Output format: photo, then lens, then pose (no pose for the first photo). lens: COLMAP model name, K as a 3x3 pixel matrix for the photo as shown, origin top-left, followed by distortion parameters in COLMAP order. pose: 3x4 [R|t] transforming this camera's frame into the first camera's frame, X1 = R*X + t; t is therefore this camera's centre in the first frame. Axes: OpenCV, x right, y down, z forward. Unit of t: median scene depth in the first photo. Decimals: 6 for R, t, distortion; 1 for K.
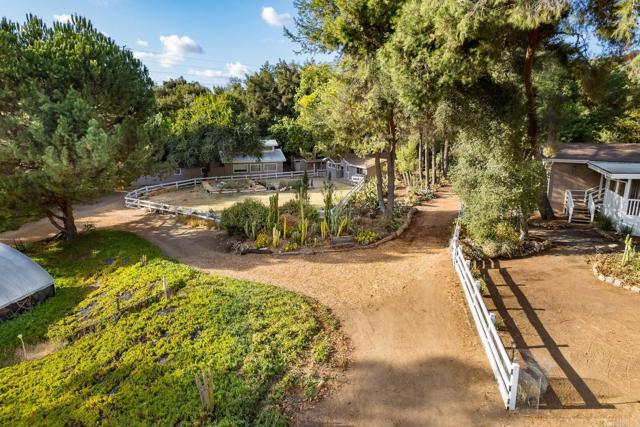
lens RADIAL K [[399.5, 0, 320.0], [0, 399.5, 213.5], [0, 0, 1]] dist [-0.085882, 0.057913]
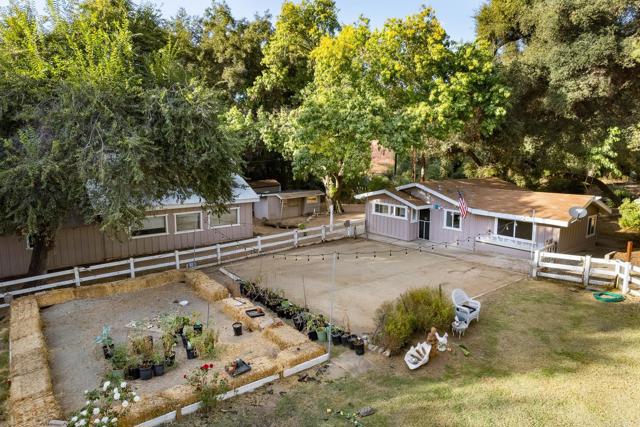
lens RADIAL K [[405.6, 0, 320.0], [0, 405.6, 213.5], [0, 0, 1]] dist [-0.065778, 0.061780]
pose [[0.961718, -0.044377, 0.270423, -0.165059], [0.060134, 0.996924, -0.050260, -0.107628], [-0.267360, 0.064597, 0.961429, 0.660196]]
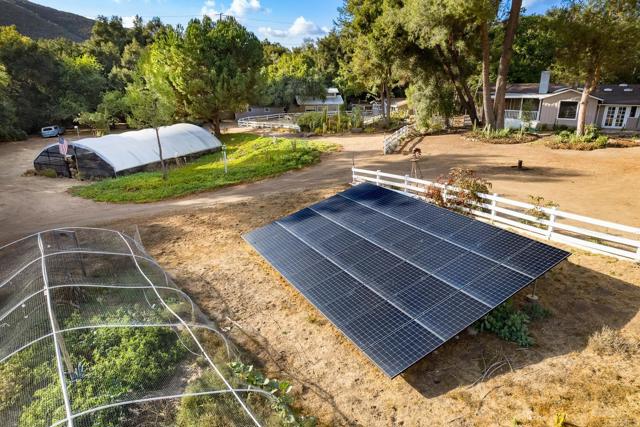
lens RADIAL K [[405.6, 0, 320.0], [0, 405.6, 213.5], [0, 0, 1]] dist [-0.065778, 0.061780]
pose [[0.983574, 0.053318, -0.172451, 0.106145], [-0.037084, 0.994687, 0.096031, 0.127206], [0.176655, -0.088059, 0.980326, -0.458097]]
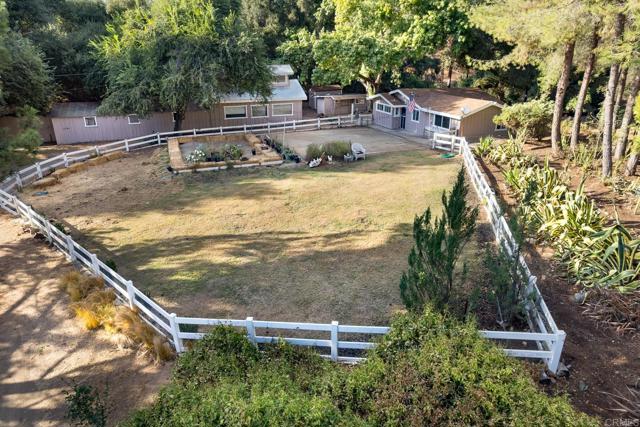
lens RADIAL K [[399.5, 0, 320.0], [0, 399.5, 213.5], [0, 0, 1]] dist [-0.085882, 0.057913]
pose [[0.999957, 0.002874, -0.008799, -0.067750], [-0.001320, 0.985141, 0.171745, -0.070016], [0.009161, -0.171726, 0.985102, 0.395688]]
